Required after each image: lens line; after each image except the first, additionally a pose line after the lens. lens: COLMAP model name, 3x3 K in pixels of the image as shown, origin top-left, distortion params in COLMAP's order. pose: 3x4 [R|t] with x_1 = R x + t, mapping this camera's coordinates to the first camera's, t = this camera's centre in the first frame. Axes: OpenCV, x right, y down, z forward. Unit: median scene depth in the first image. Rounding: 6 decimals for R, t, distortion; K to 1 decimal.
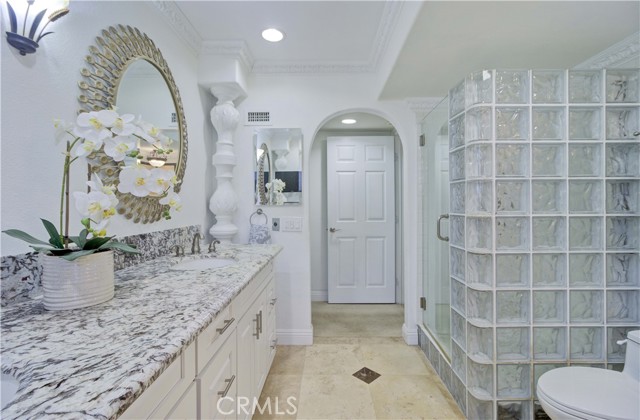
lens RADIAL K [[295.8, 0, 322.5], [0, 295.8, 205.3], [0, 0, 1]] dist [0.003711, -0.000982]
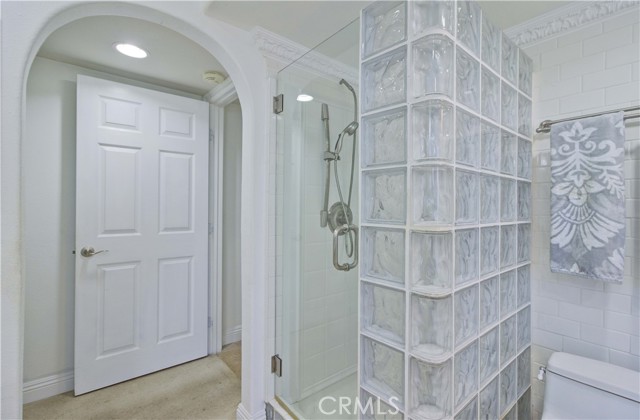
lens RADIAL K [[295.8, 0, 322.5], [0, 295.8, 203.6], [0, 0, 1]] dist [0.003711, -0.000982]
pose [[0.750709, 0.012628, 0.660512, -0.002590], [-0.007371, 0.999915, -0.010739, -0.002673], [-0.660592, 0.003194, 0.750738, 0.332869]]
